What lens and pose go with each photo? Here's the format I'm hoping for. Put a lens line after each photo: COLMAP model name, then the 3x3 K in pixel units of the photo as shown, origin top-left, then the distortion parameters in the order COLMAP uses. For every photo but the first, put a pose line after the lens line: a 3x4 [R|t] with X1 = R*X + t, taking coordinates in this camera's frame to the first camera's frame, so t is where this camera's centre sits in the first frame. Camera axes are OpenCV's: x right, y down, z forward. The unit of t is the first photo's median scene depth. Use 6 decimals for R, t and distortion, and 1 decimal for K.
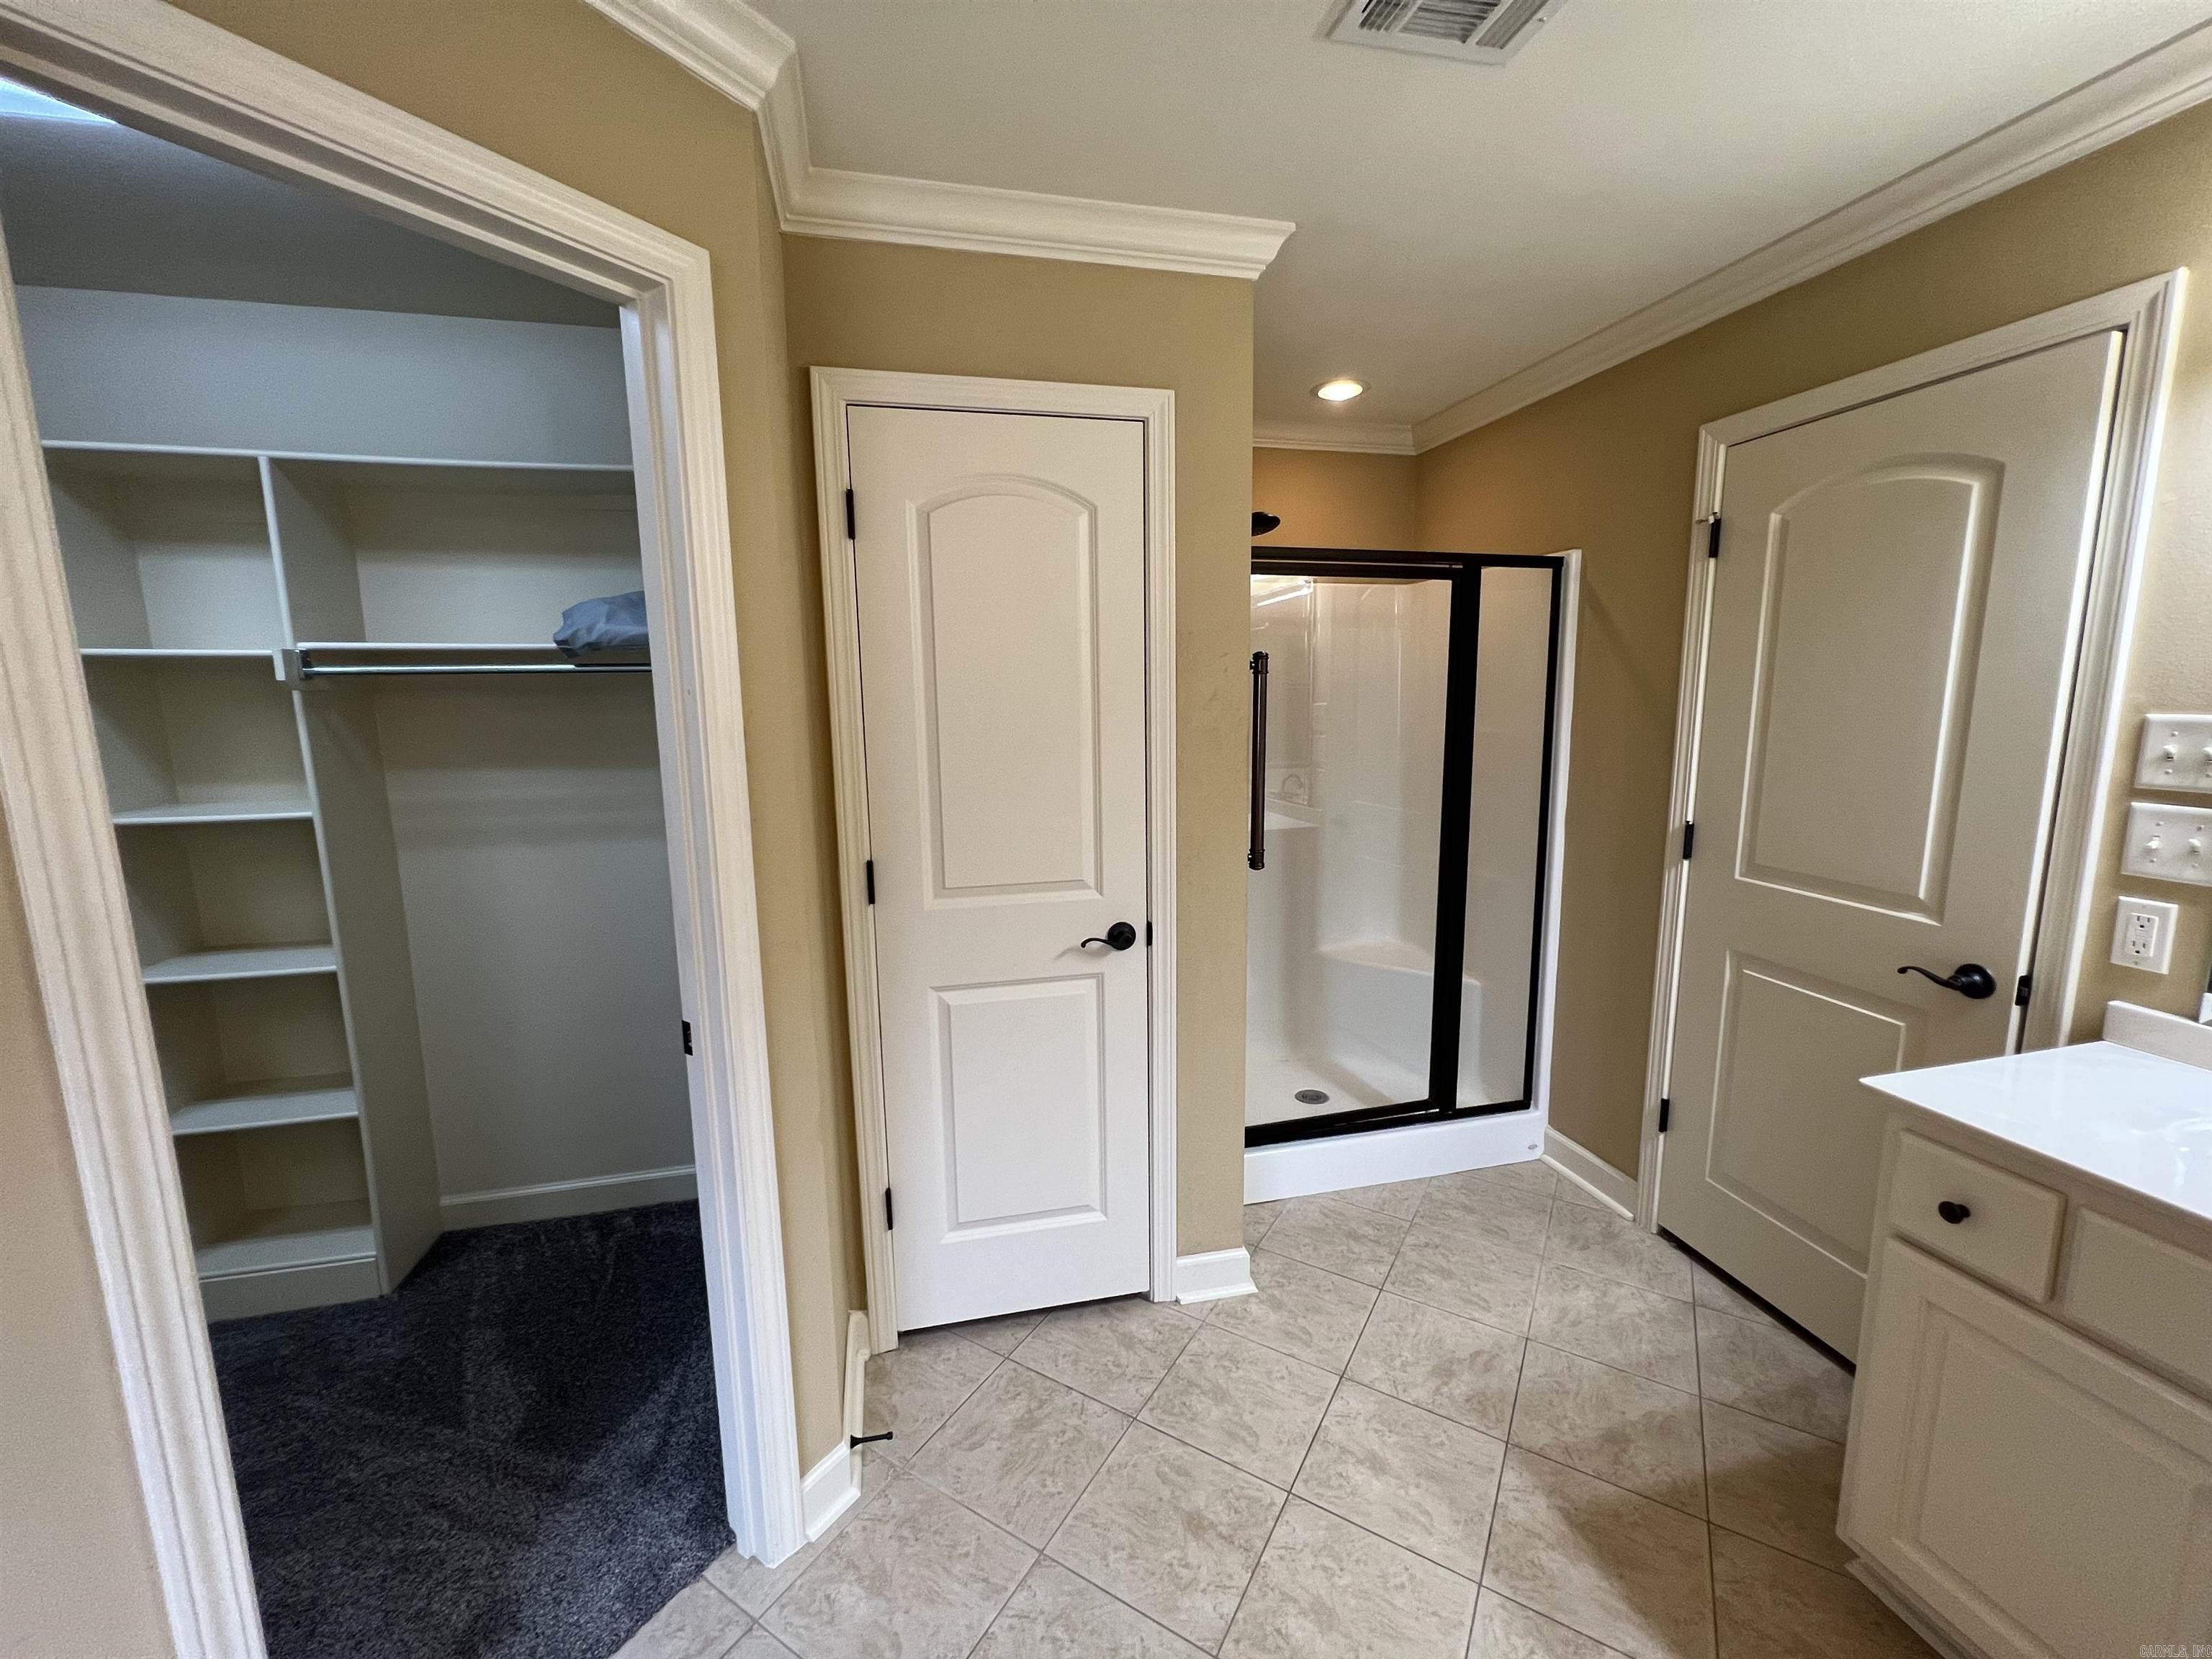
lens RADIAL K [[893.9, 0, 1106.0], [0, 893.9, 829.5], [0, 0, 1]] dist [0.000527, -0.000059]
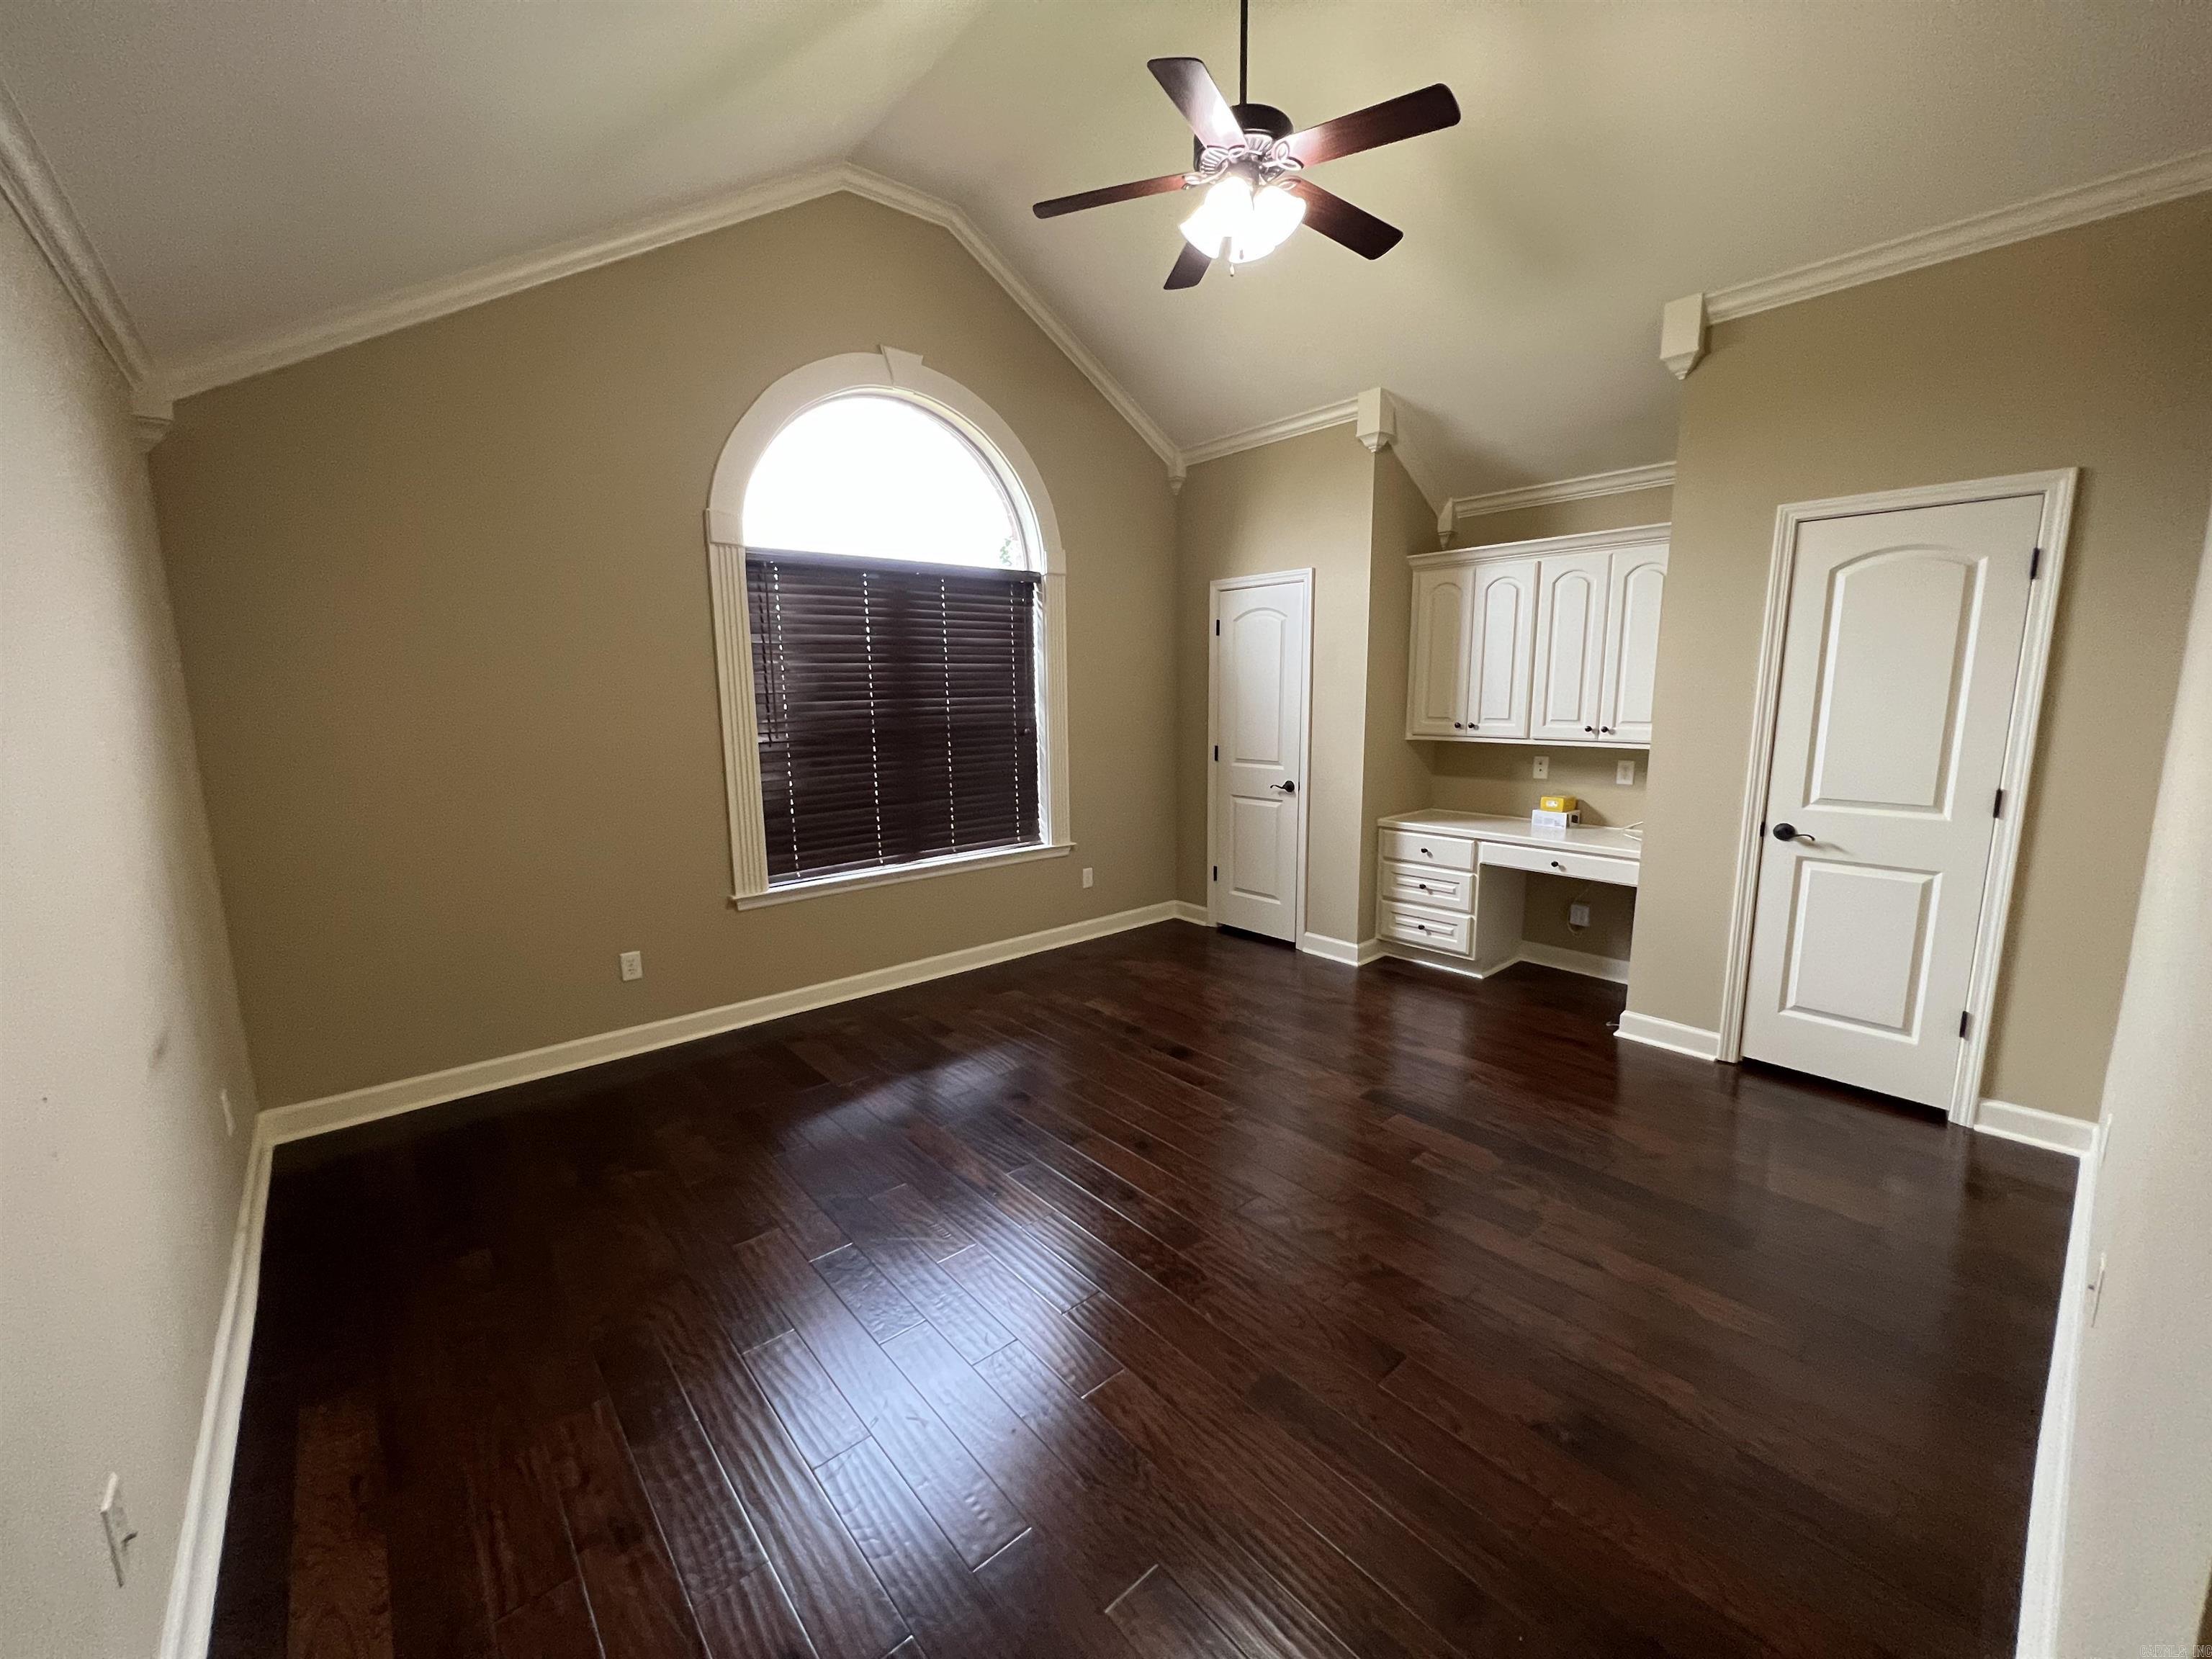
lens RADIAL K [[893.9, 0, 1106.0], [0, 893.9, 829.5], [0, 0, 1]] dist [0.000527, -0.000059]
pose [[0.453151, 0.155709, -0.877729, 2.010403], [-0.135810, 0.985192, 0.104657, 0.044872], [0.881028, 0.071779, 0.467587, -0.608260]]
